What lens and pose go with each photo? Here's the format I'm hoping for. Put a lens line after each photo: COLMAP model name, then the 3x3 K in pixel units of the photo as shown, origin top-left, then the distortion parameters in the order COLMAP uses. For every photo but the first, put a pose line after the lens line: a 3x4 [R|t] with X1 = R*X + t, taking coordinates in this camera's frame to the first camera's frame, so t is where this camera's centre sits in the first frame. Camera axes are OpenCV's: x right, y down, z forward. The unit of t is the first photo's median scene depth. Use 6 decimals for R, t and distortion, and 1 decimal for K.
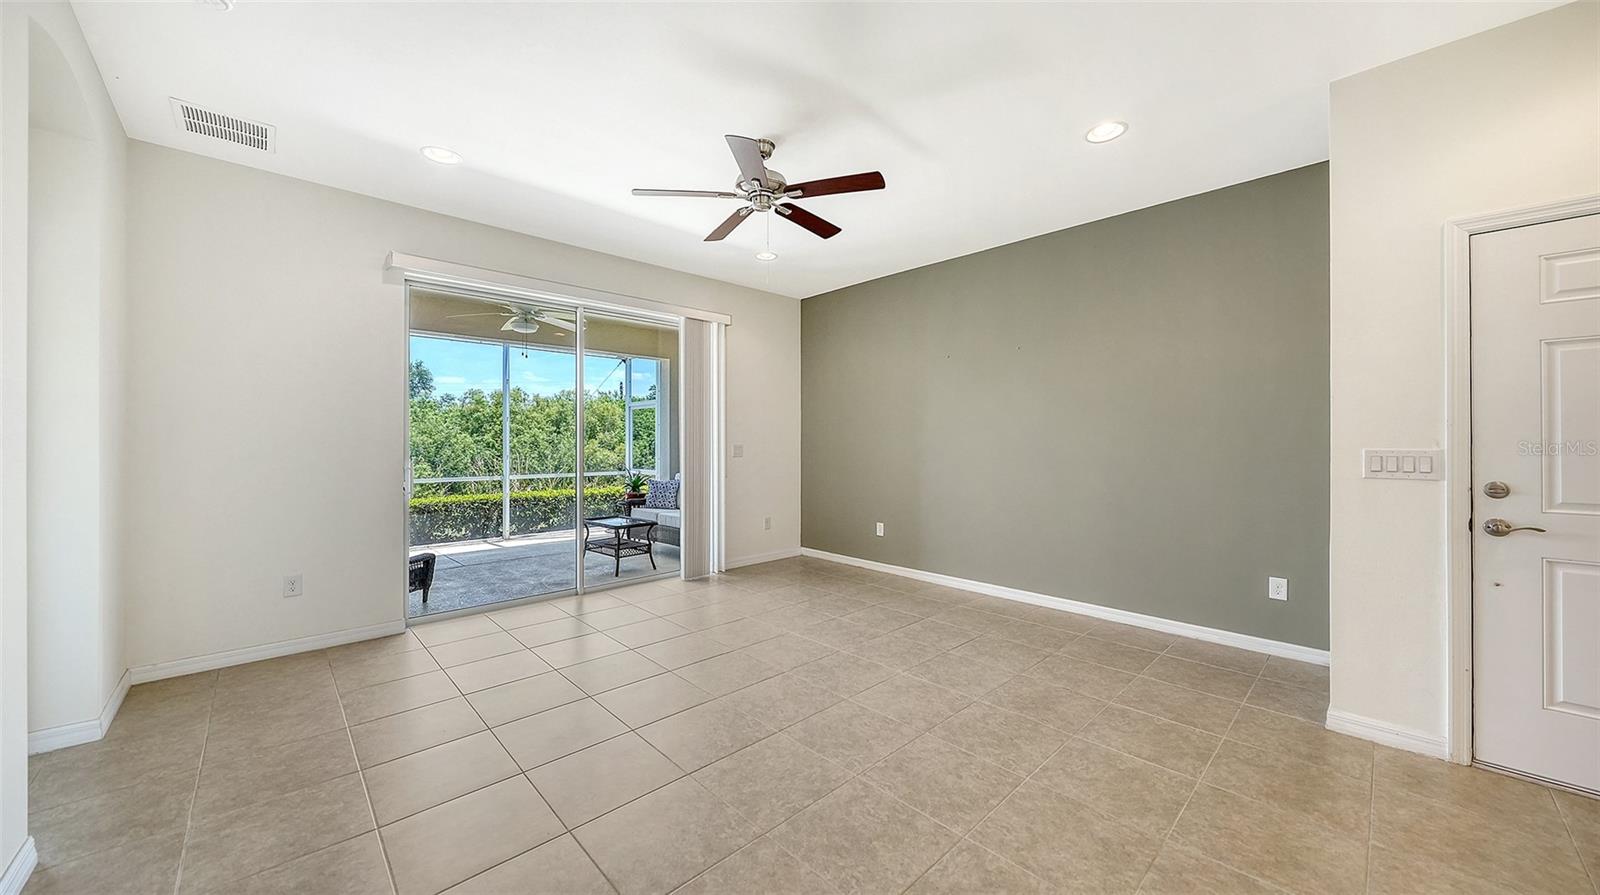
lens RADIAL K [[575.3, 0, 812.6], [0, 575.3, 434.1], [0, 0, 1]] dist [-0.000293, -0.004904]
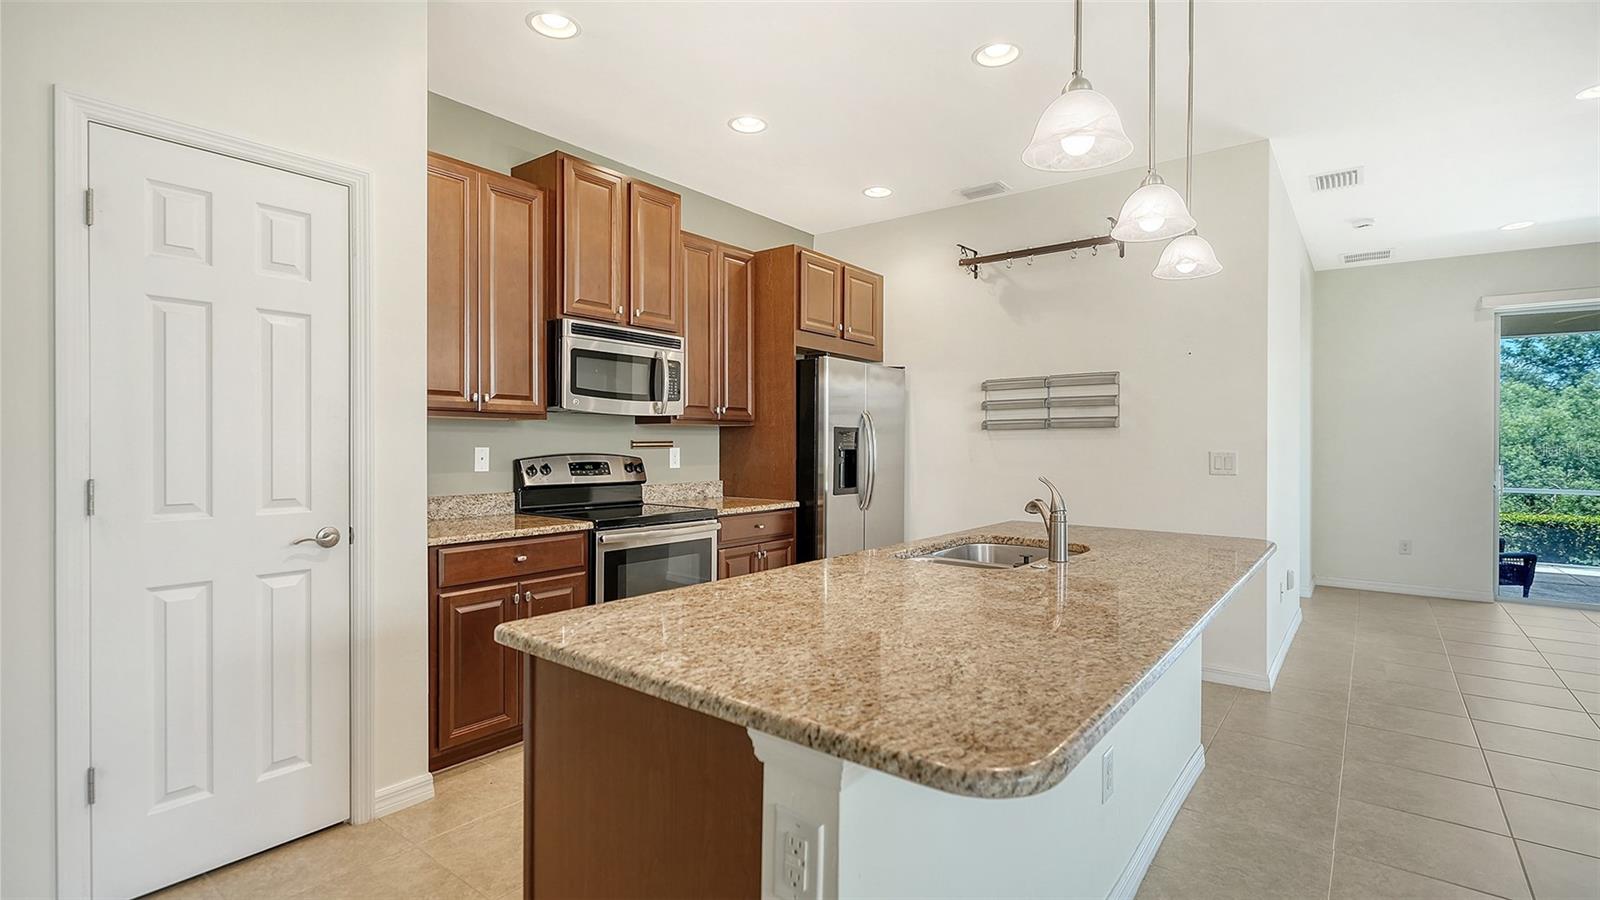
lens RADIAL K [[740.5, 0, 797.0], [0, 740.5, 448.3], [0, 0, 1]] dist [-0.000995, 0.000887]
pose [[0.145862, 0.011368, -0.989240, 0.501425], [0.003560, 0.999921, 0.012015, -0.005097], [0.989299, -0.005275, 0.145810, -0.553064]]
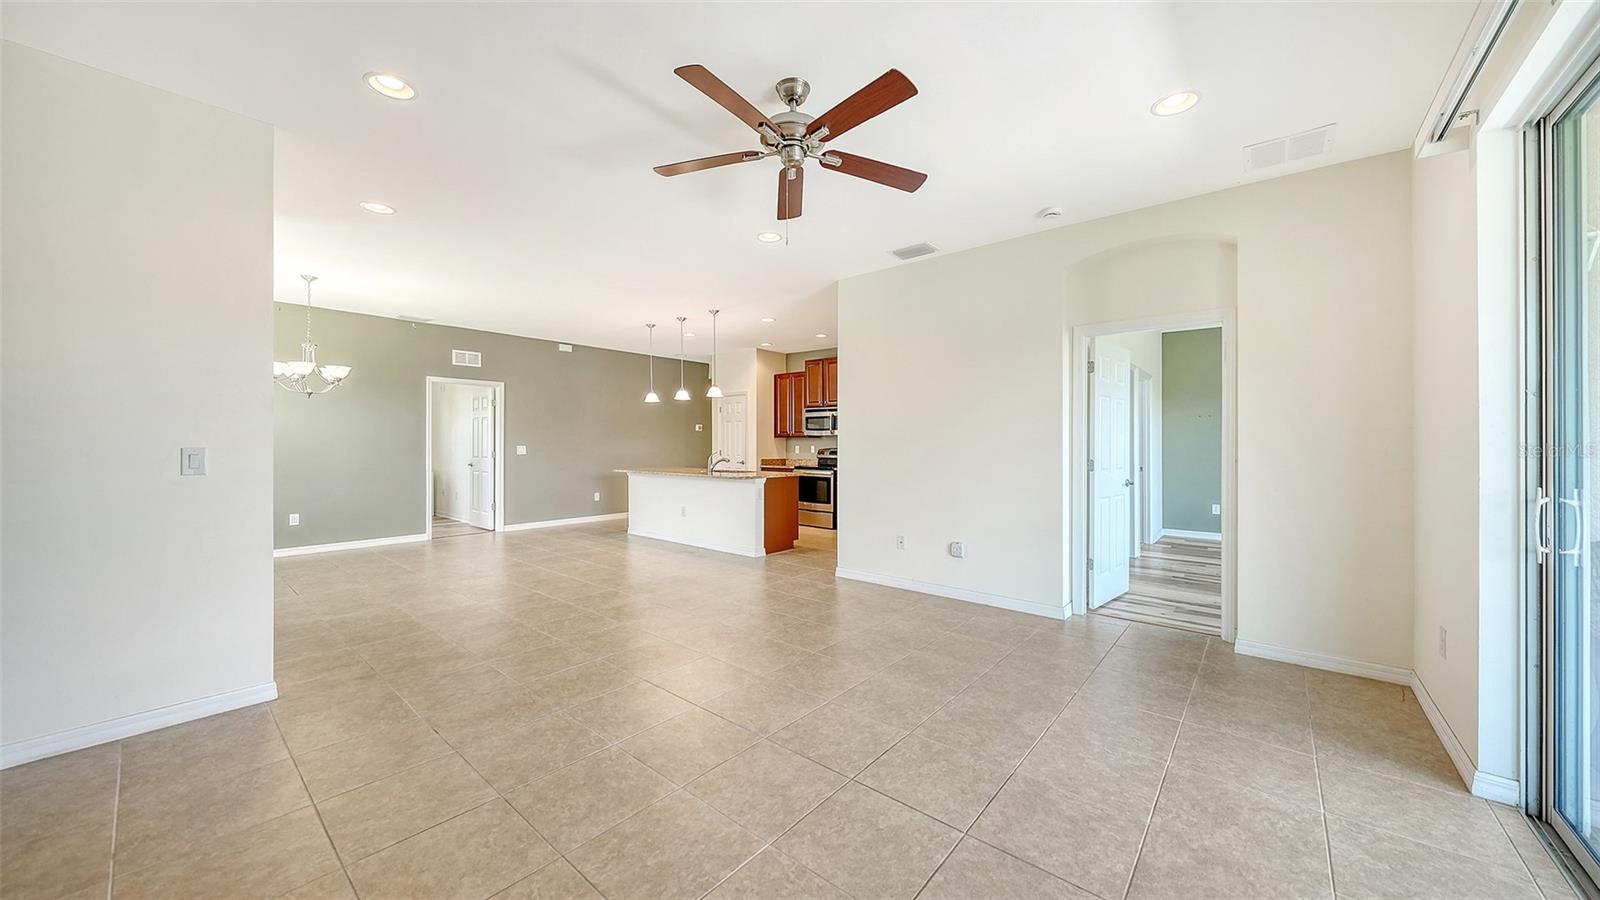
lens RADIAL K [[559.1, 0, 804.1], [0, 559.1, 437.7], [0, 0, 1]] dist [-0.005720, -0.000067]
pose [[-0.993016, -0.000163, -0.117980, 0.000878], [0.002111, 0.999814, -0.019155, 0.009822], [0.117961, -0.019270, -0.992831, 1.149942]]
